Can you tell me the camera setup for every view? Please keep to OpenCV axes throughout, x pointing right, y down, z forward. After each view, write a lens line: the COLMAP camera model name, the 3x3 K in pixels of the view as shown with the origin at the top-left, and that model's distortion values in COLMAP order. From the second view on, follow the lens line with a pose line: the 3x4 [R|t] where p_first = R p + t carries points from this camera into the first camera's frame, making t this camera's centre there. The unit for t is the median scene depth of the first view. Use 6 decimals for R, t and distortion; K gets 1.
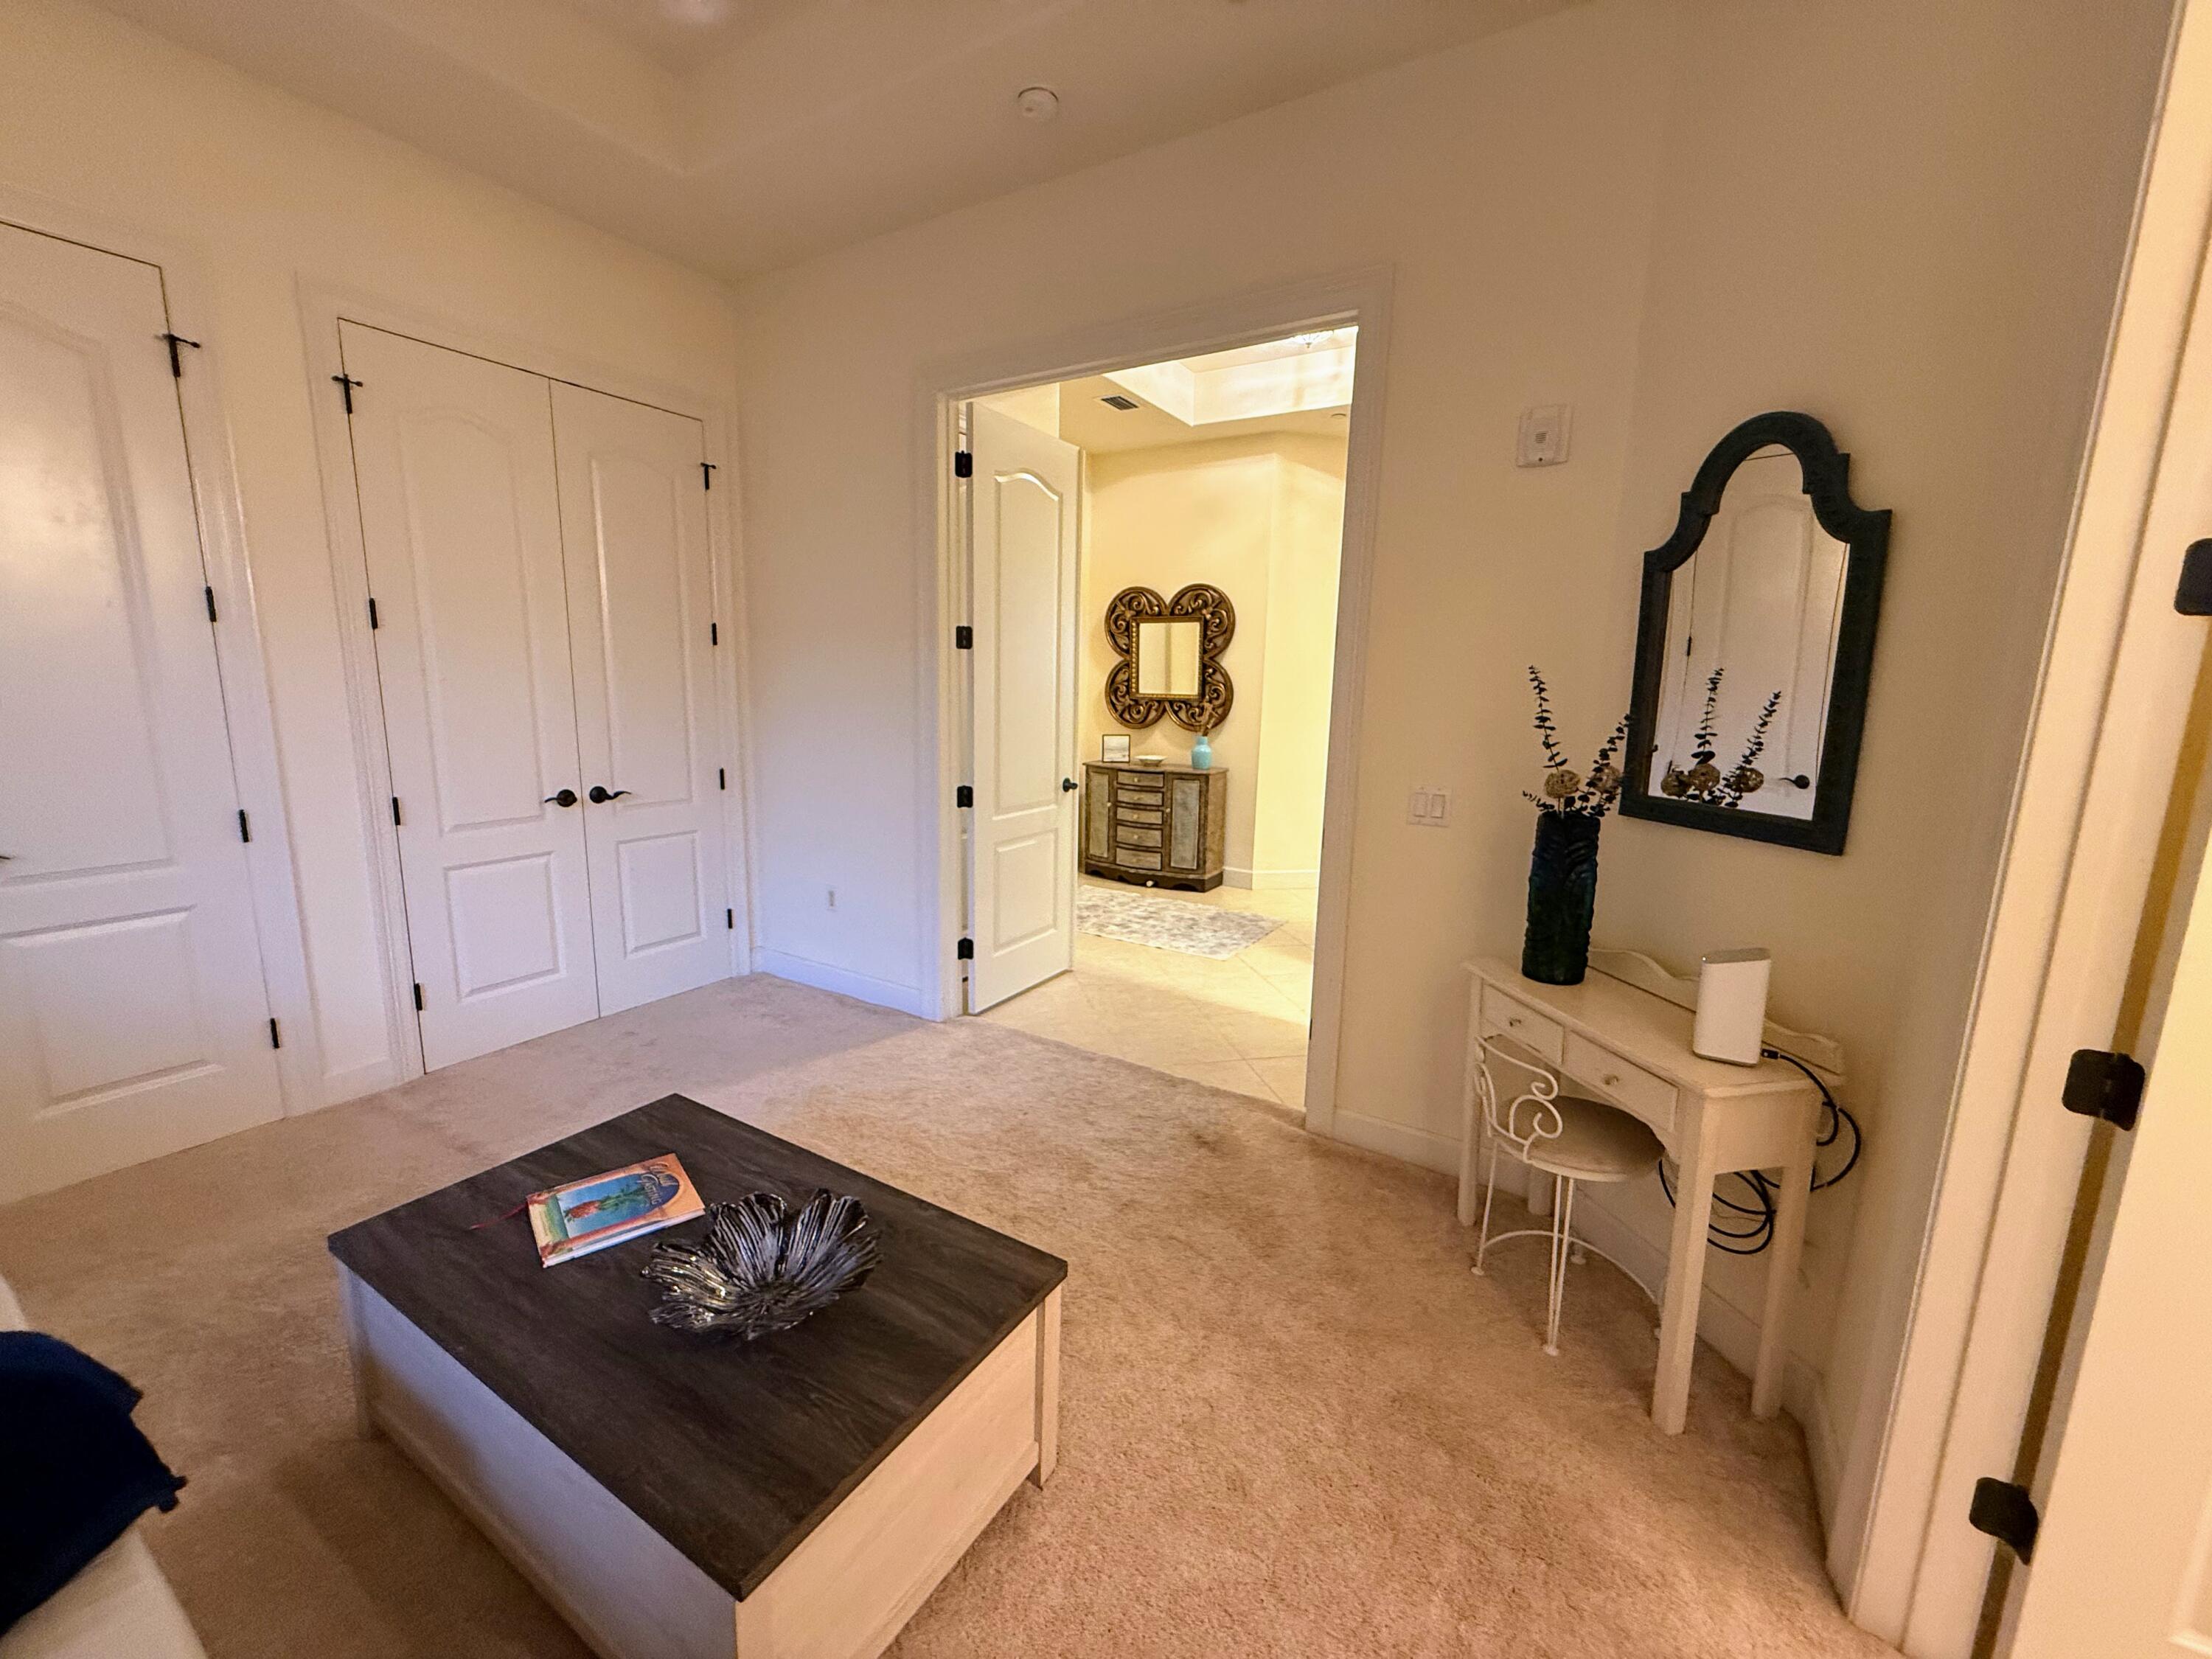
lens RADIAL K [[887.4, 0, 1100.7], [0, 887.4, 831.3], [0, 0, 1]] dist [0.000284, 0.000100]
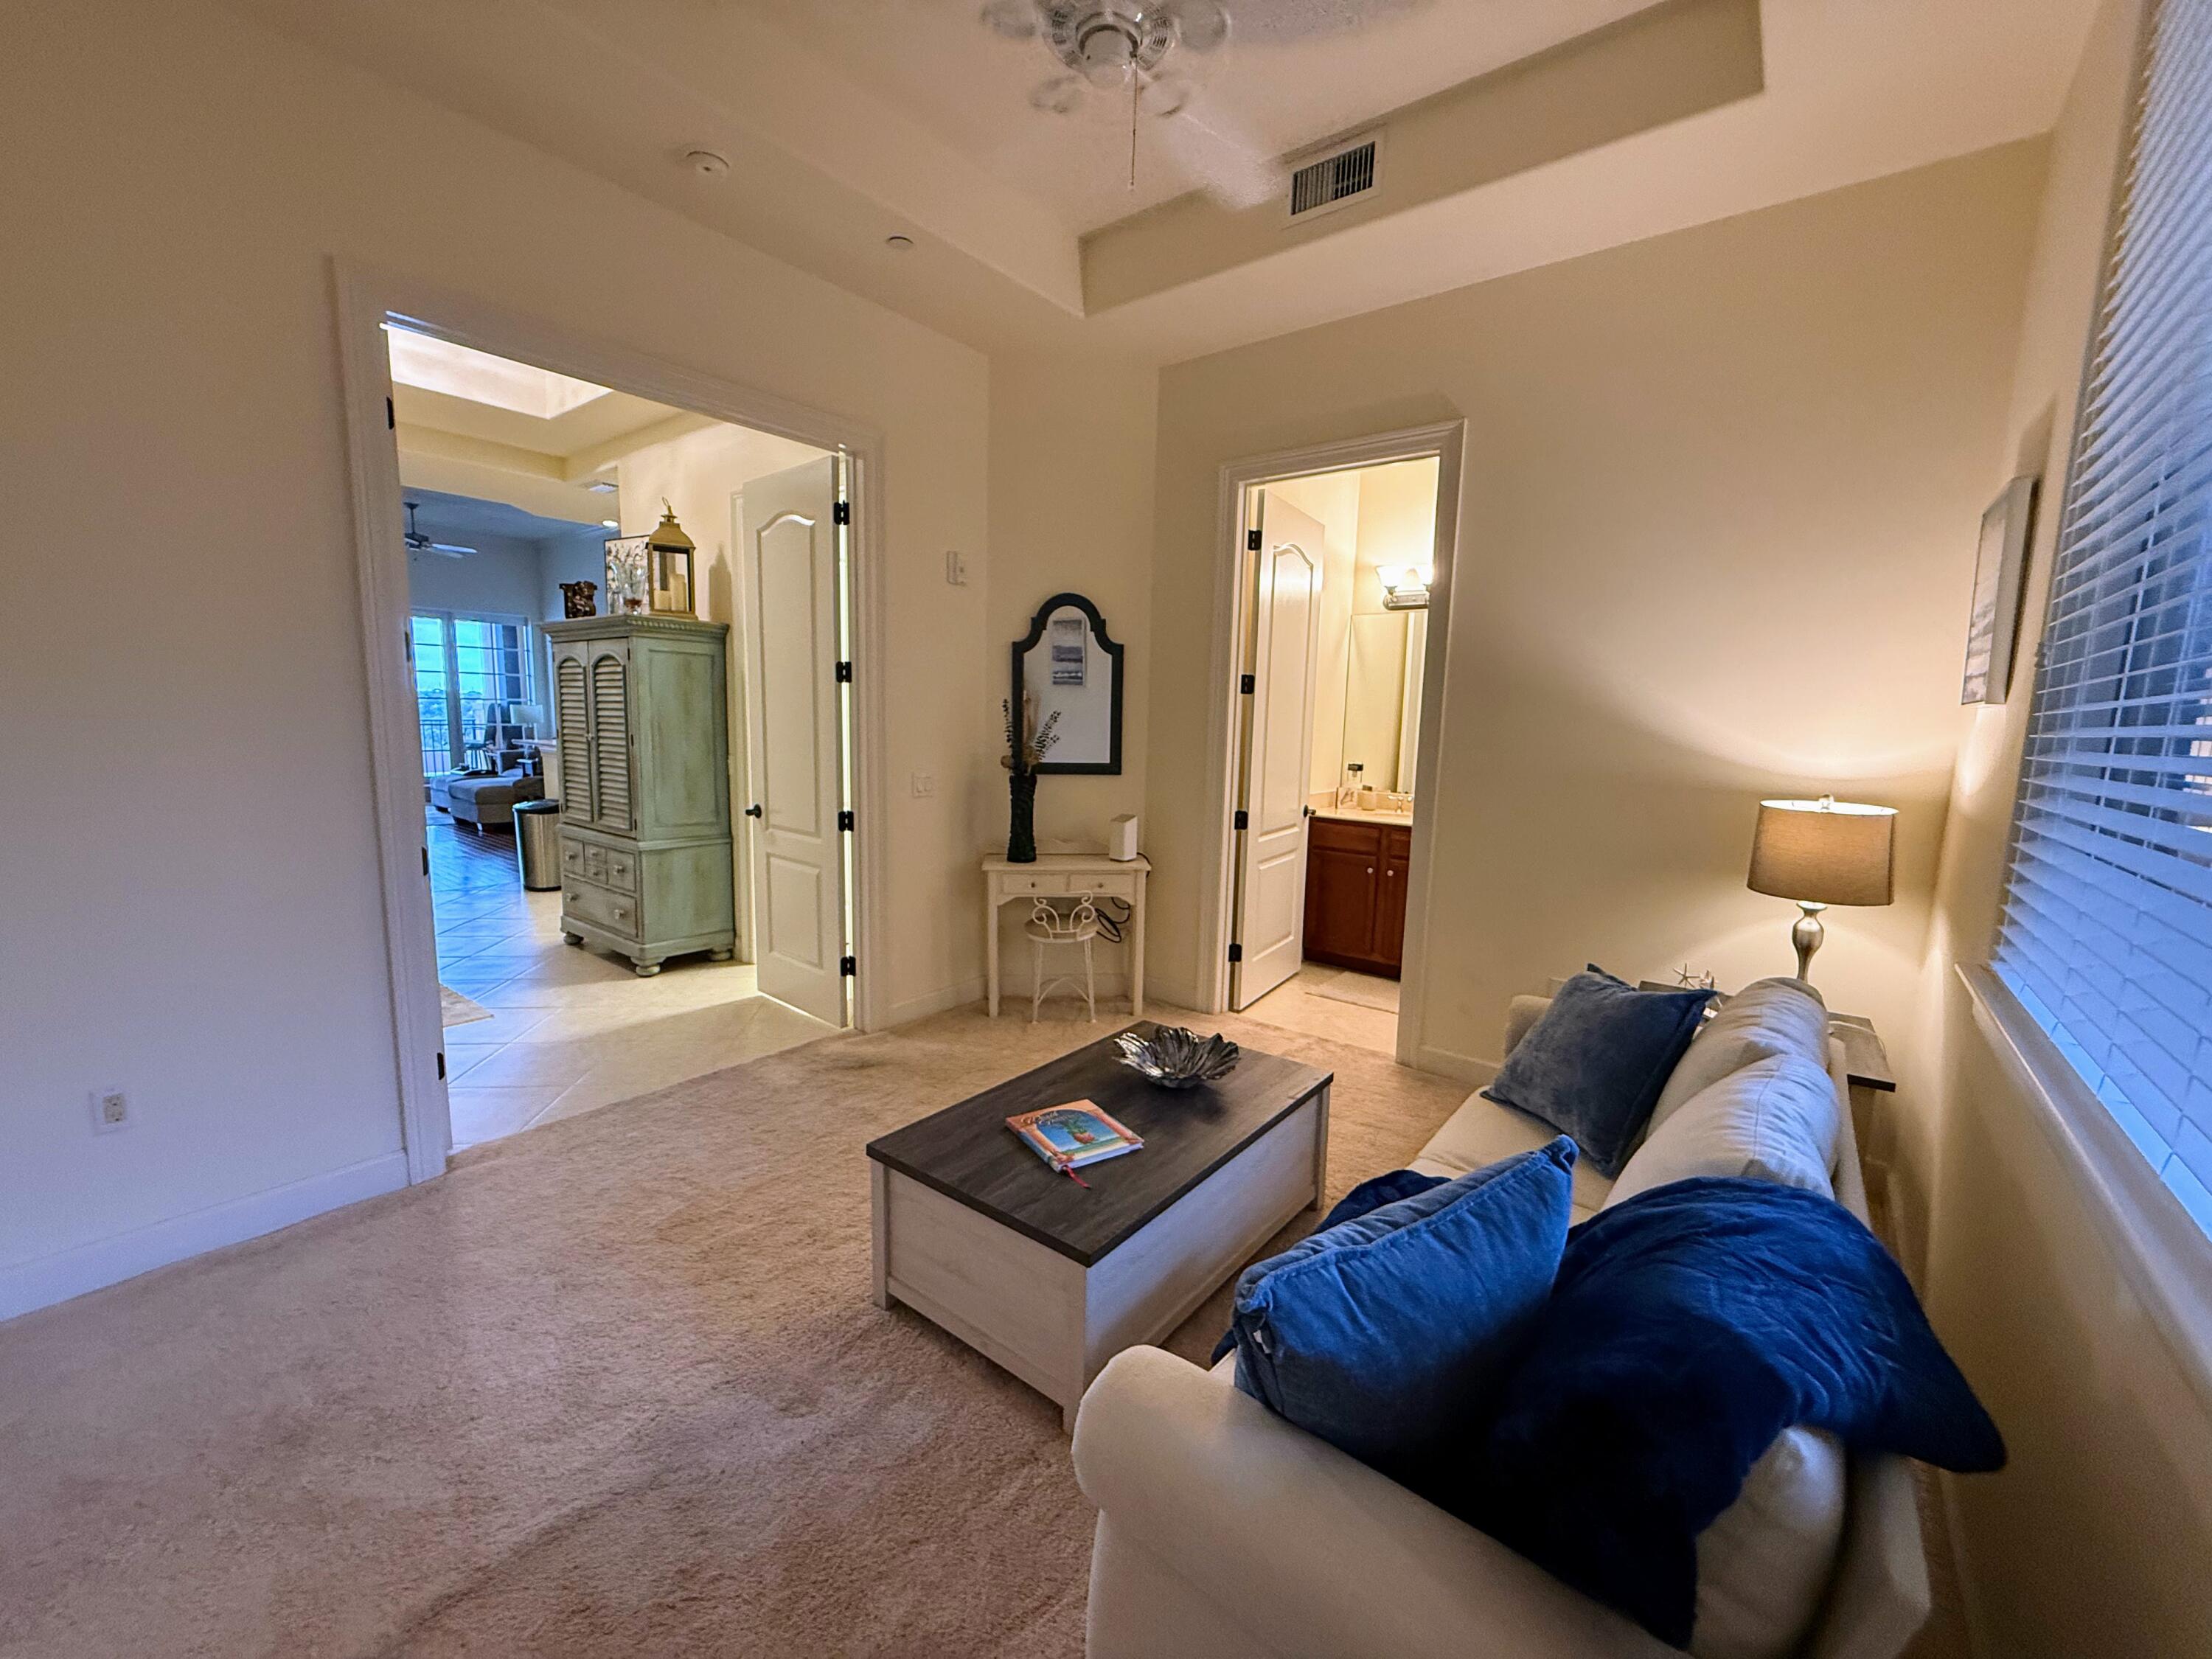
lens RADIAL K [[887.4, 0, 1100.7], [0, 887.4, 831.3], [0, 0, 1]] dist [0.000284, 0.000100]
pose [[0.118365, -0.156860, 0.980502, -1.402654], [0.149031, 0.979065, 0.138639, -0.144791], [-0.981723, 0.129715, 0.139264, 0.587057]]
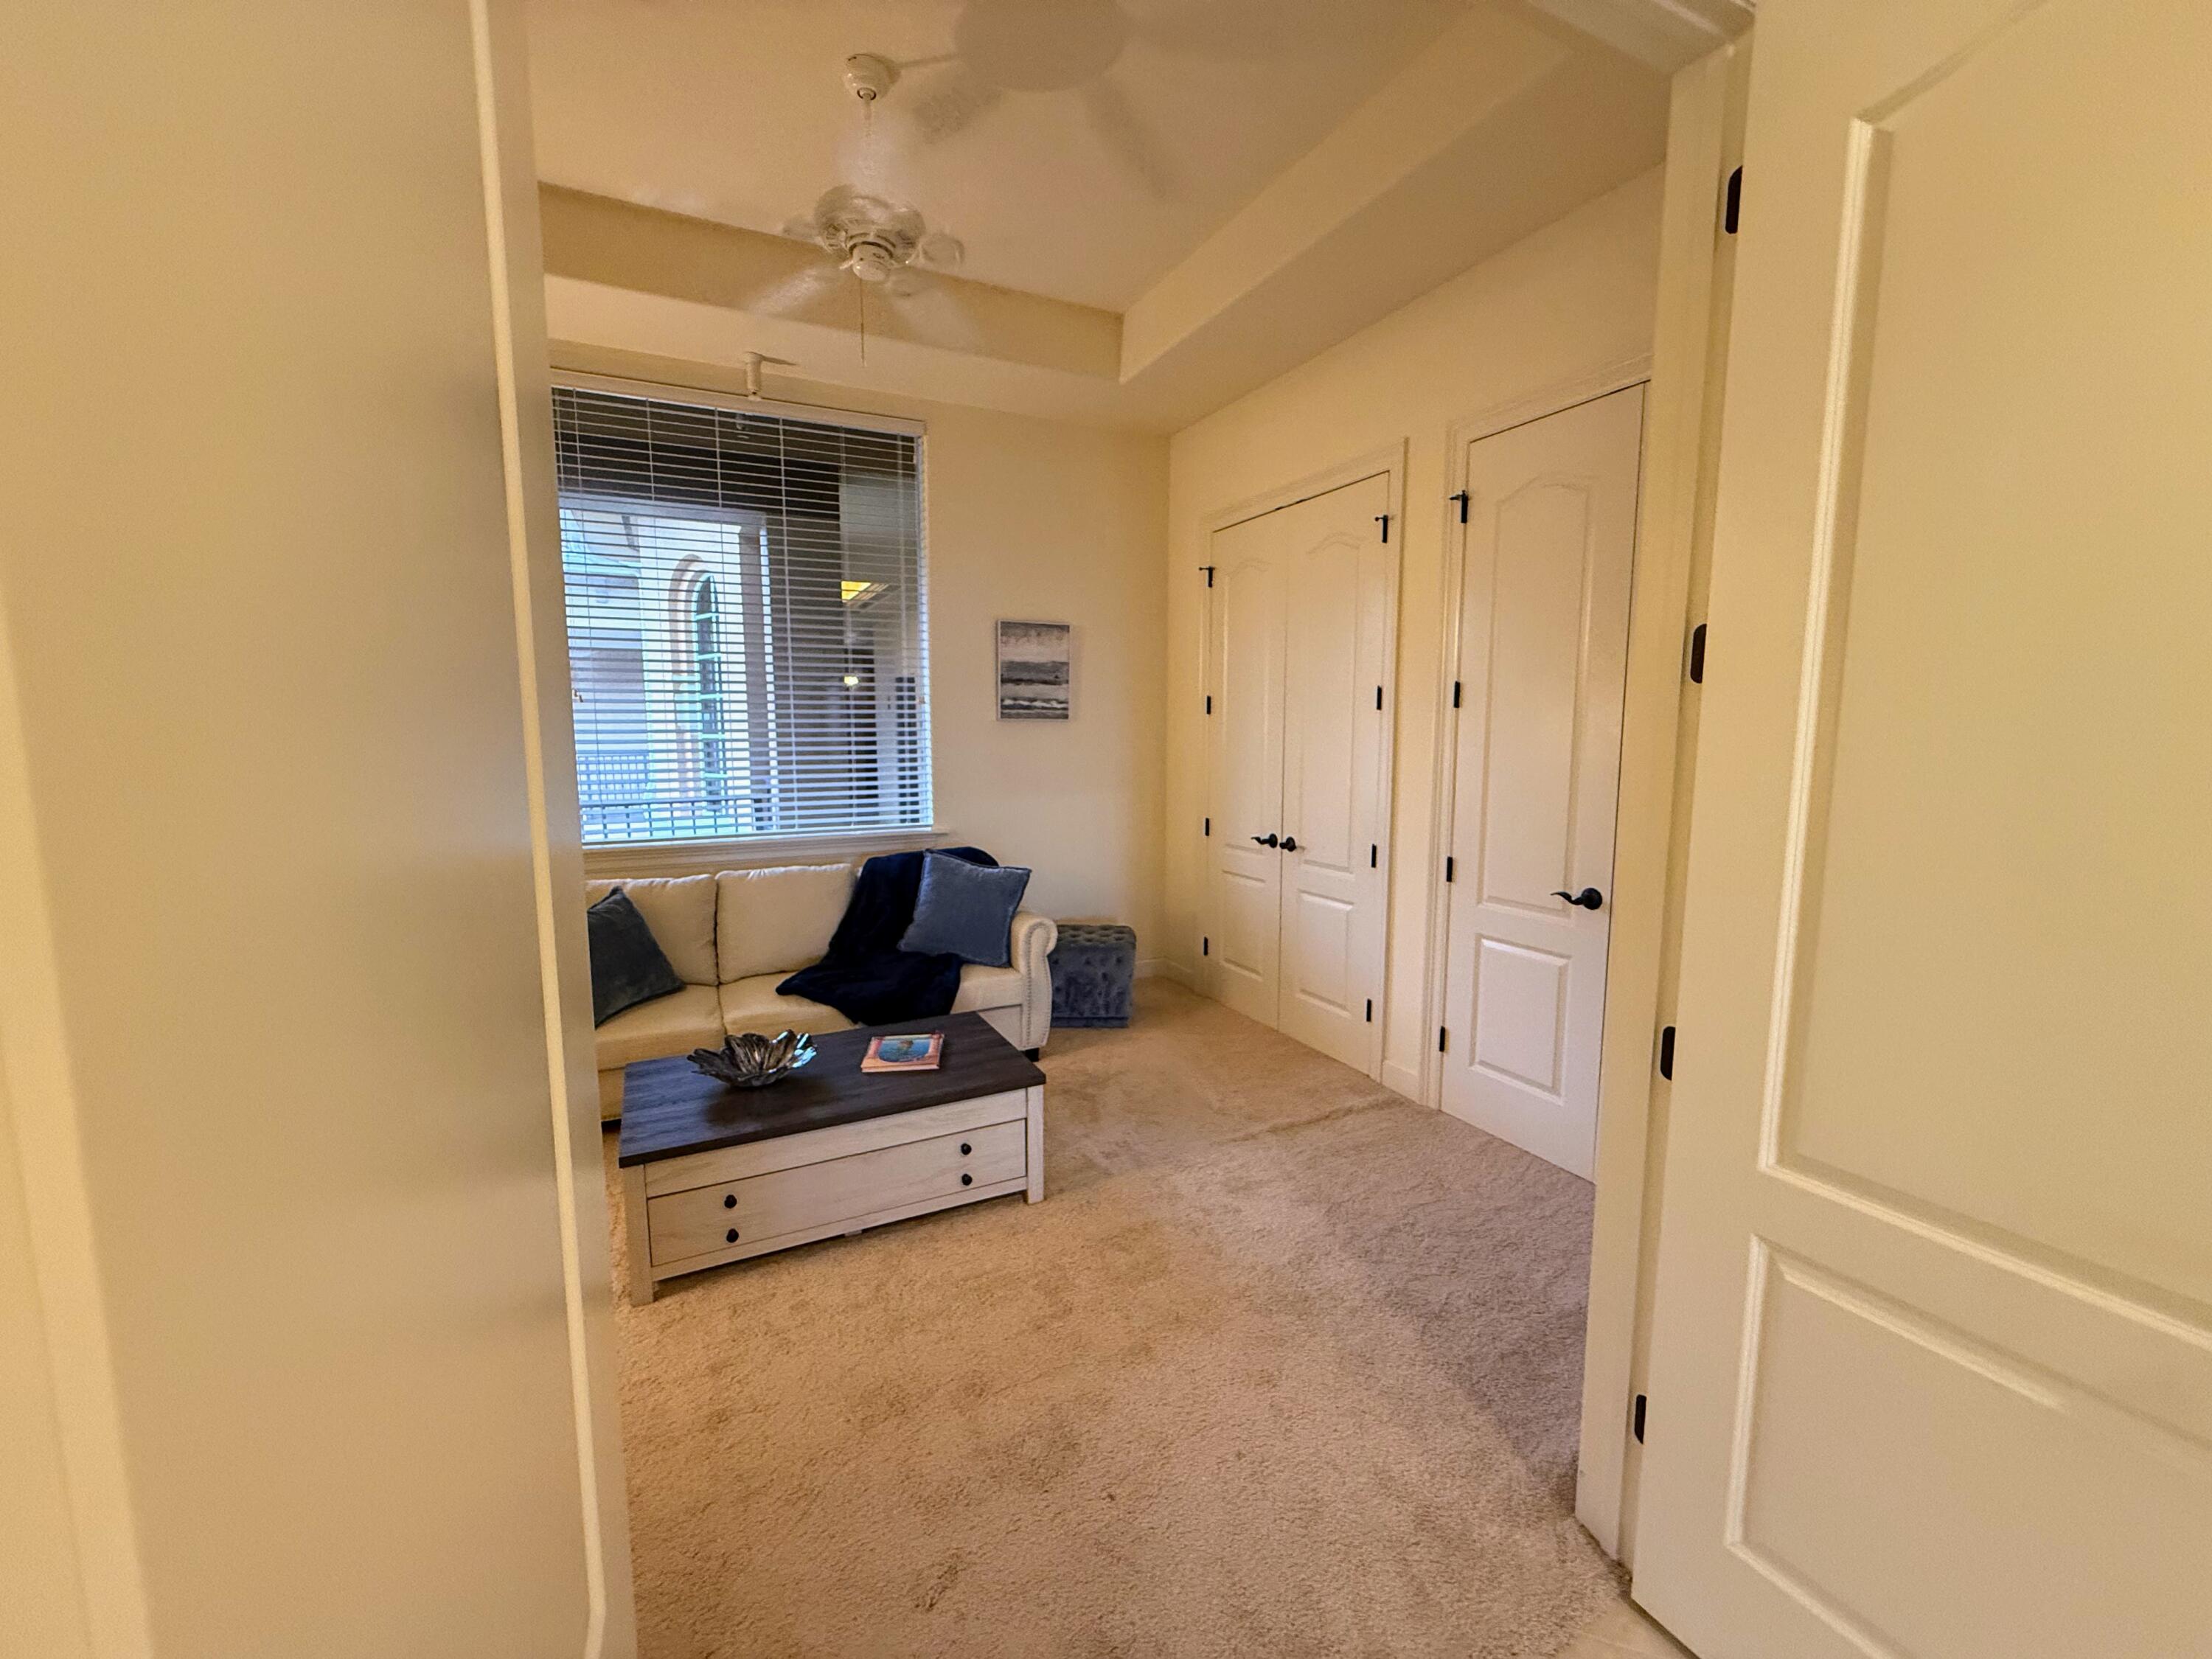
lens RADIAL K [[887.4, 0, 1100.7], [0, 887.4, 831.3], [0, 0, 1]] dist [0.000284, 0.000100]
pose [[-0.532005, 0.073331, -0.843560, 0.517883], [-0.158002, 0.970147, 0.183982, -0.284407], [0.831869, 0.231164, -0.504537, 1.664619]]
